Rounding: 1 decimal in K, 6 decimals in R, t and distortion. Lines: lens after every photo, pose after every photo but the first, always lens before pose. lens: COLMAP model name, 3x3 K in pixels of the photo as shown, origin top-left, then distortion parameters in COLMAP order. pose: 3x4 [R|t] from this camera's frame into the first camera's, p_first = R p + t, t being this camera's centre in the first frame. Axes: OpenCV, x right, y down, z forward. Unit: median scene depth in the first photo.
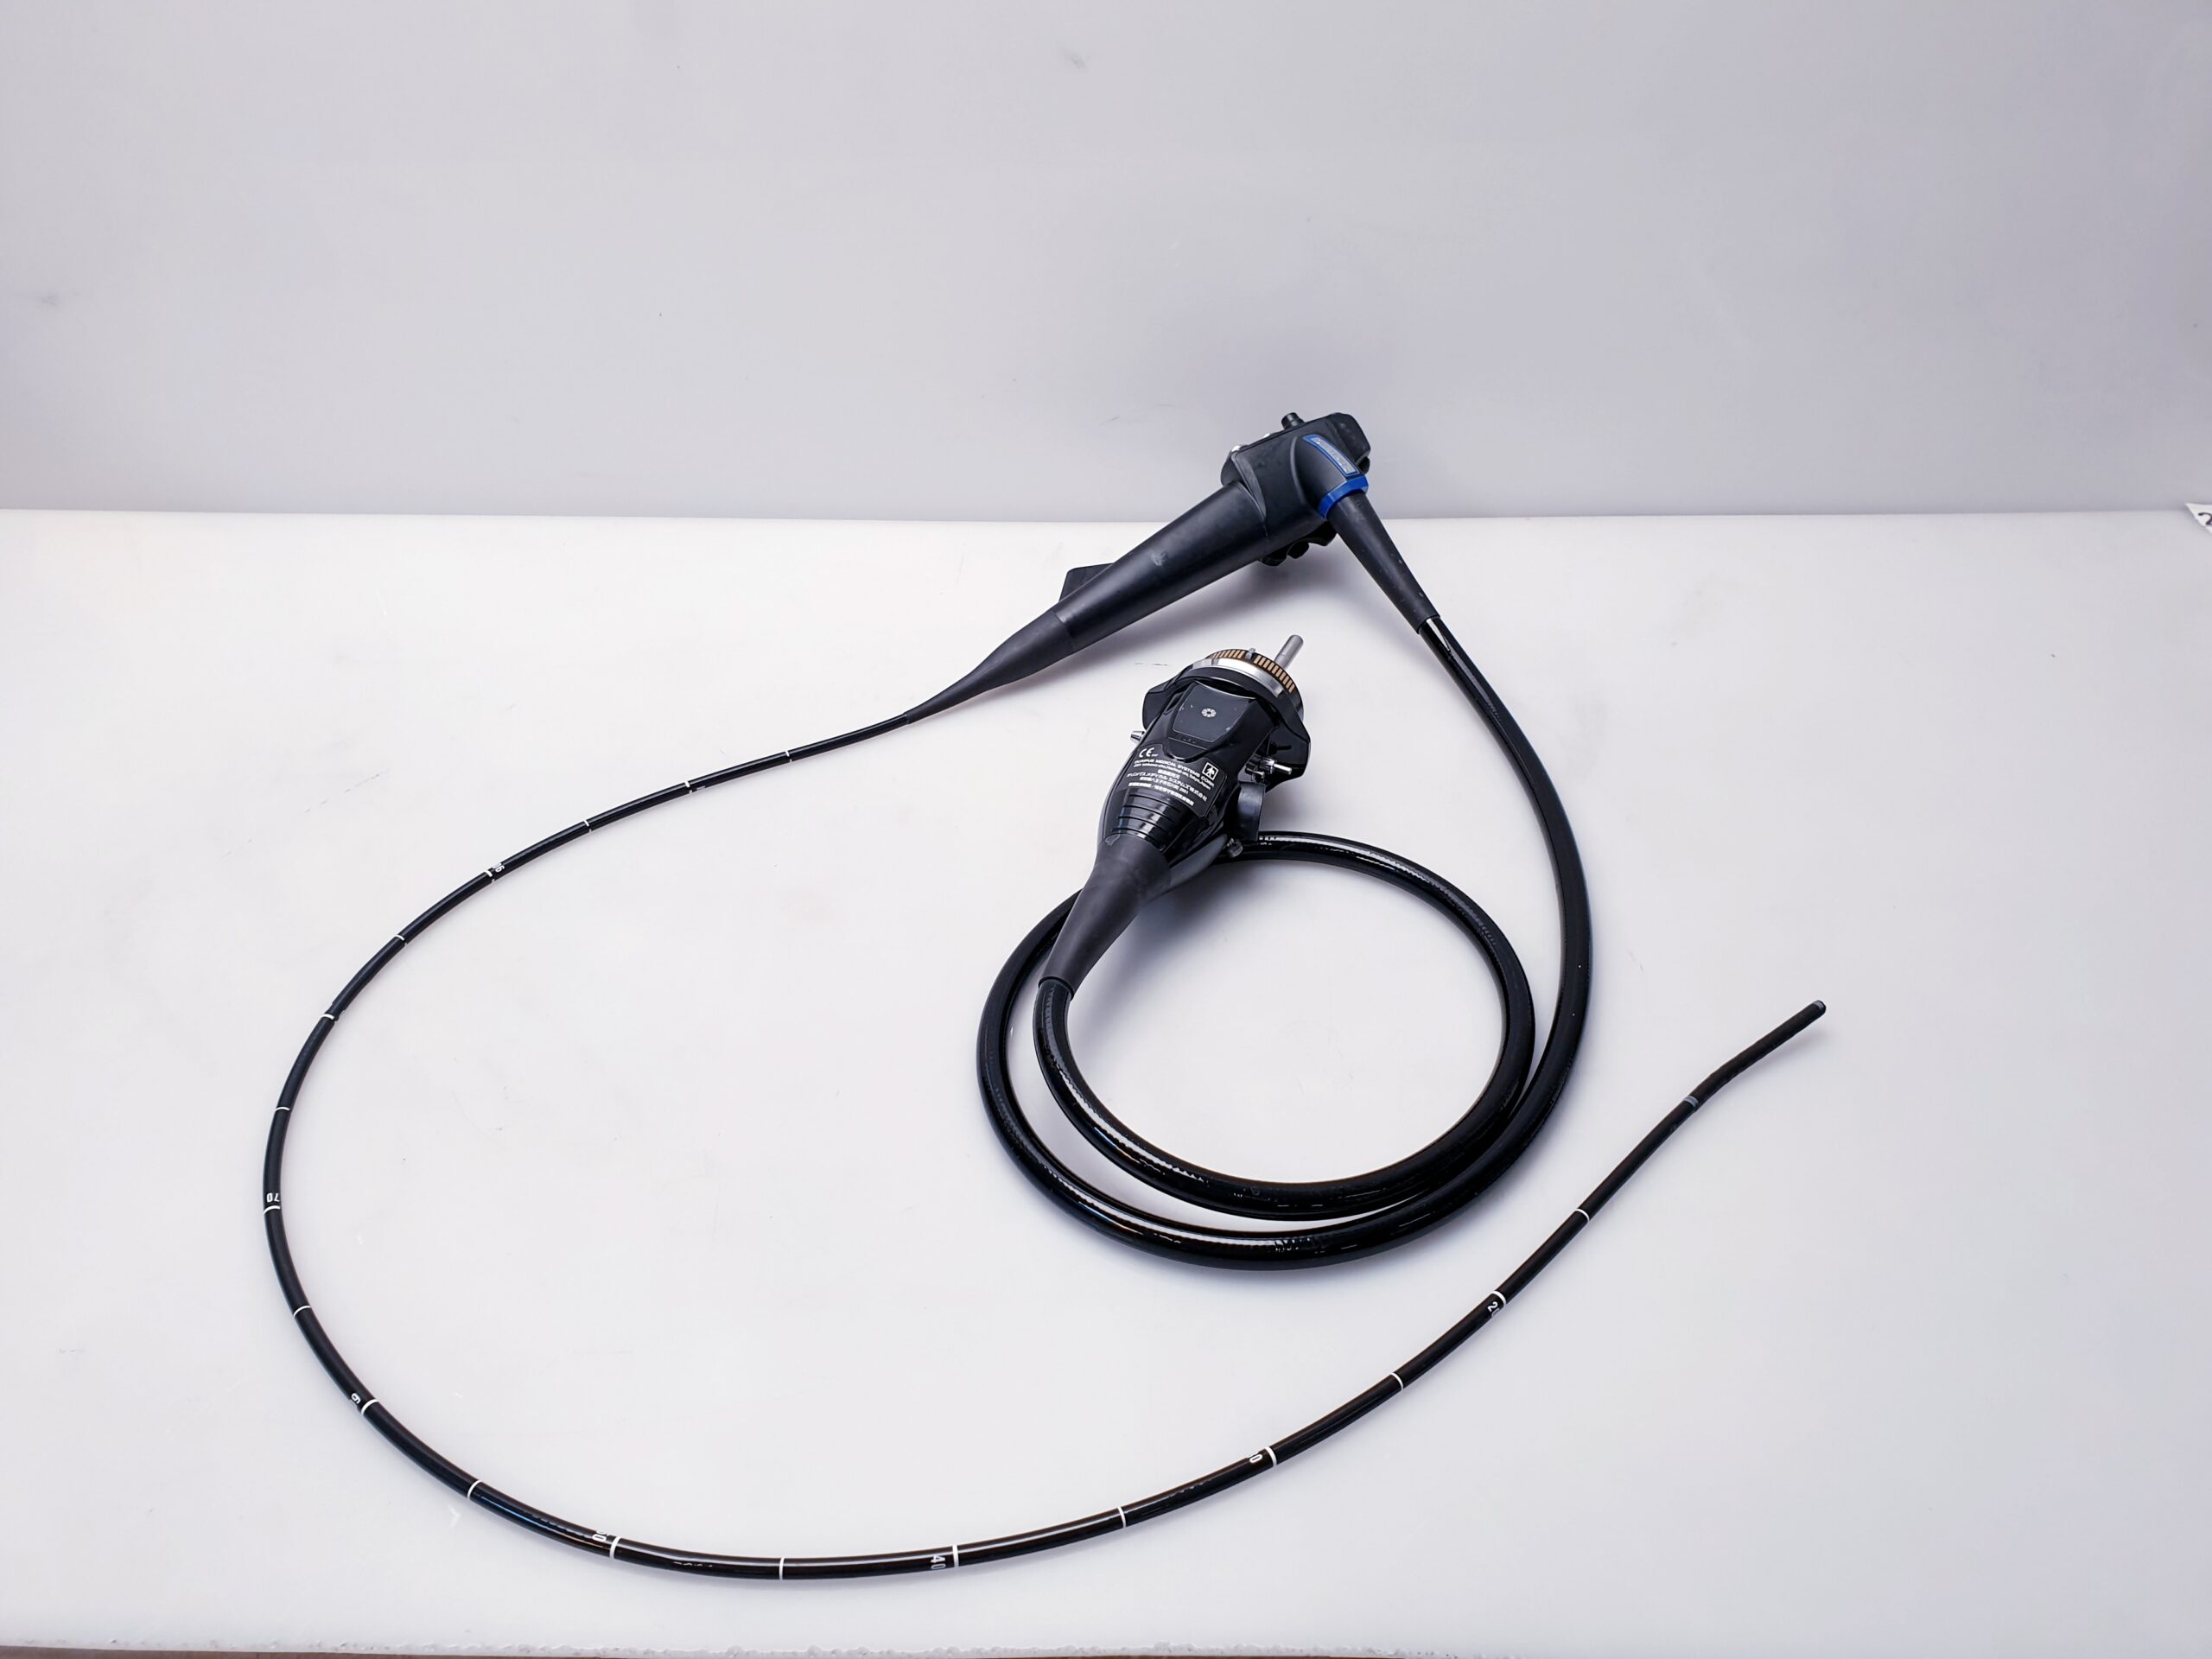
lens RADIAL K [[1609.2, 0, 1102.7], [0, 1609.2, 829.6], [0, 0, 1]] dist [-0.027952, -0.006818]
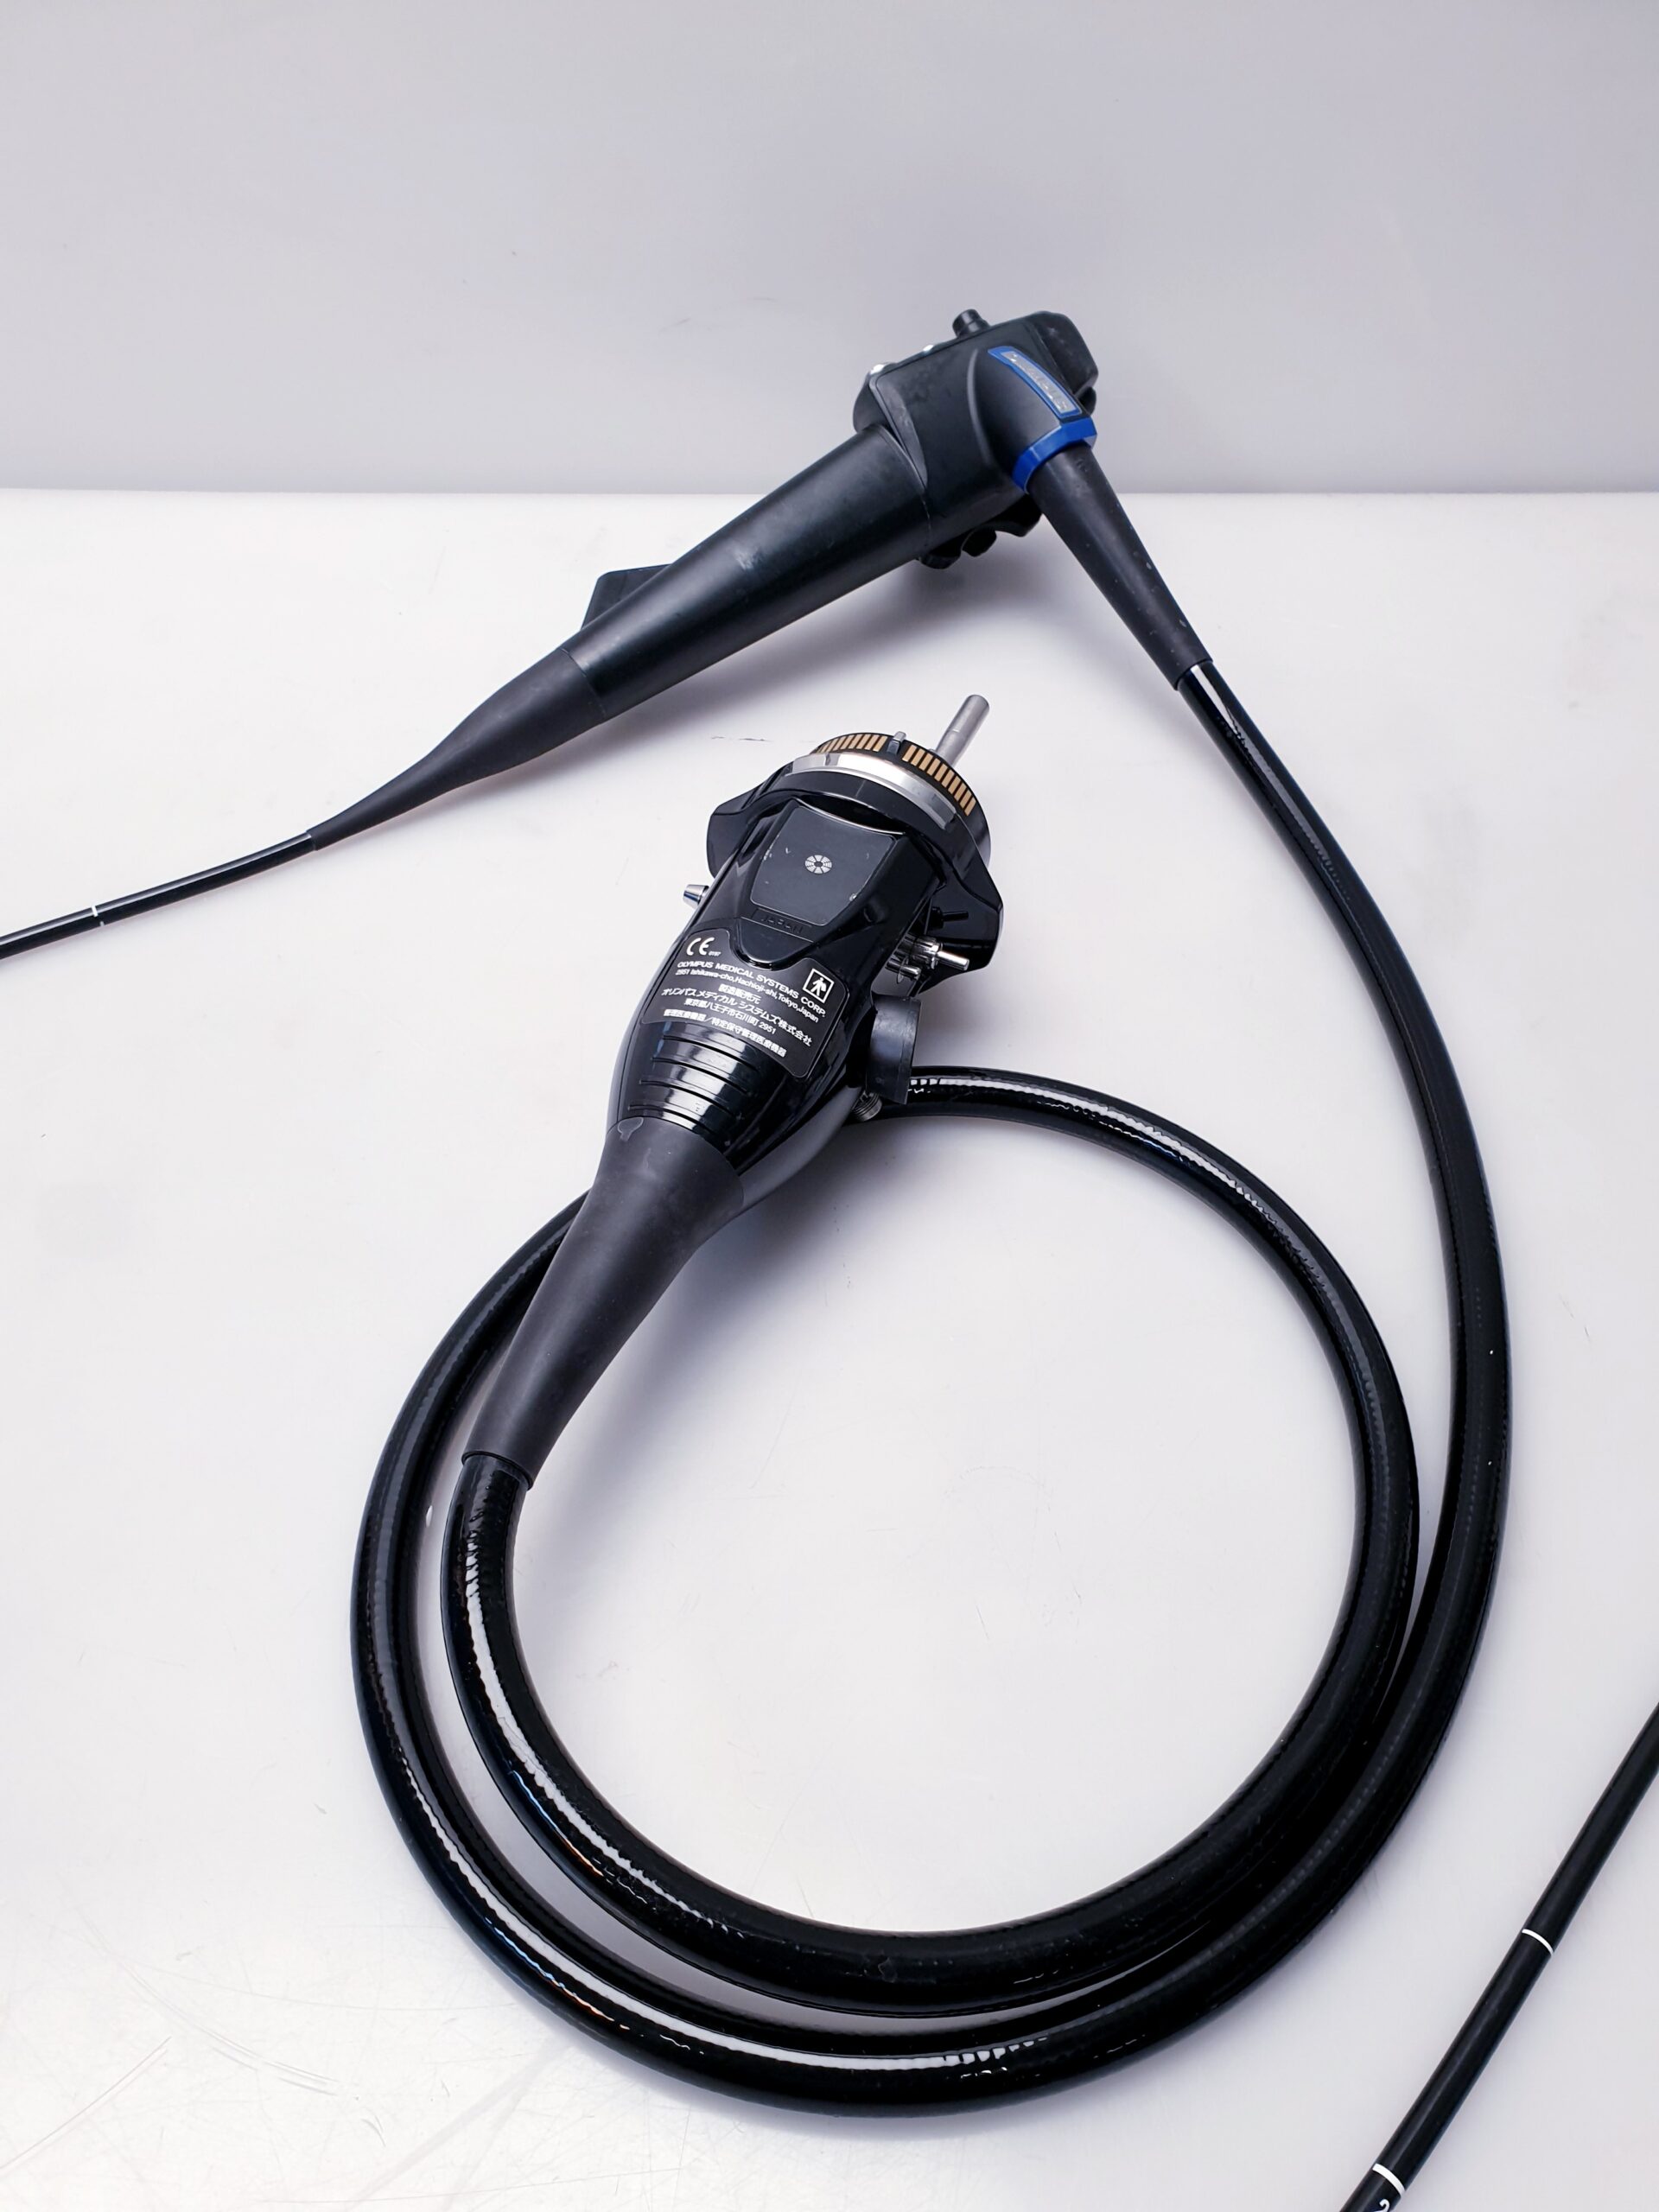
lens RADIAL K [[1609.2, 0, 809.3], [0, 1609.2, 1069.6], [0, 0, 1]] dist [-0.027952, -0.006818]
pose [[0.999445, -0.004755, 0.032970, 0.038540], [-0.000426, 0.987856, 0.155369, -0.075144], [-0.033308, -0.155297, 0.987306, 0.389410]]
